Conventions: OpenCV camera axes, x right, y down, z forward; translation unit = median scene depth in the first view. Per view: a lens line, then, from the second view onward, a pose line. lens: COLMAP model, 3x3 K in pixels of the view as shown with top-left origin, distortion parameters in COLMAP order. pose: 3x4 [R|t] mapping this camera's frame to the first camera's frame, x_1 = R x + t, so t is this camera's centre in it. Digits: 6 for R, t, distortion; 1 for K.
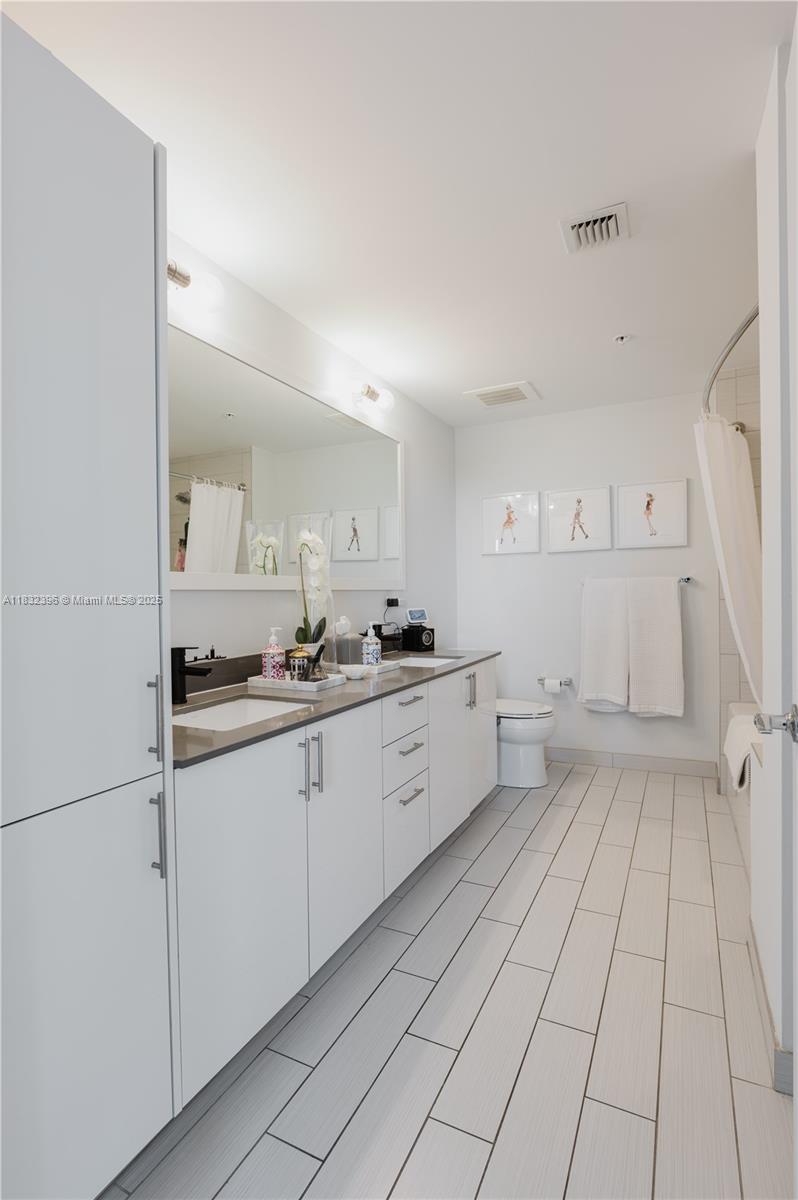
lens RADIAL K [[563.6, 0, 399.0], [0, 563.6, 600.0], [0, 0, 1]] dist [-0.024536, 0.005565]
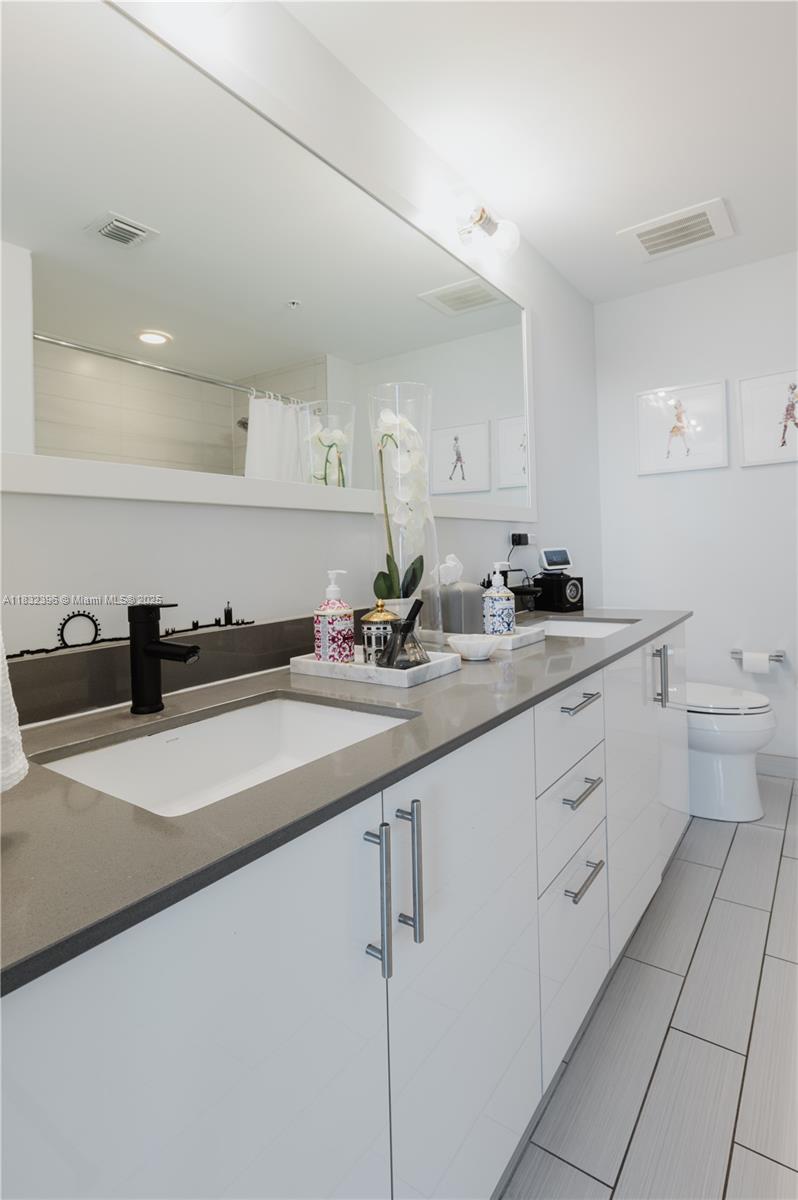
lens RADIAL K [[579.3, 0, 418.2], [0, 579.3, 548.8], [0, 0, 1]] dist [-0.028217, 0.007792]
pose [[0.991050, -0.015020, -0.132641, -0.049991], [0.012727, 0.999755, -0.018119, 0.033102], [0.132881, 0.016269, 0.990999, 0.364041]]
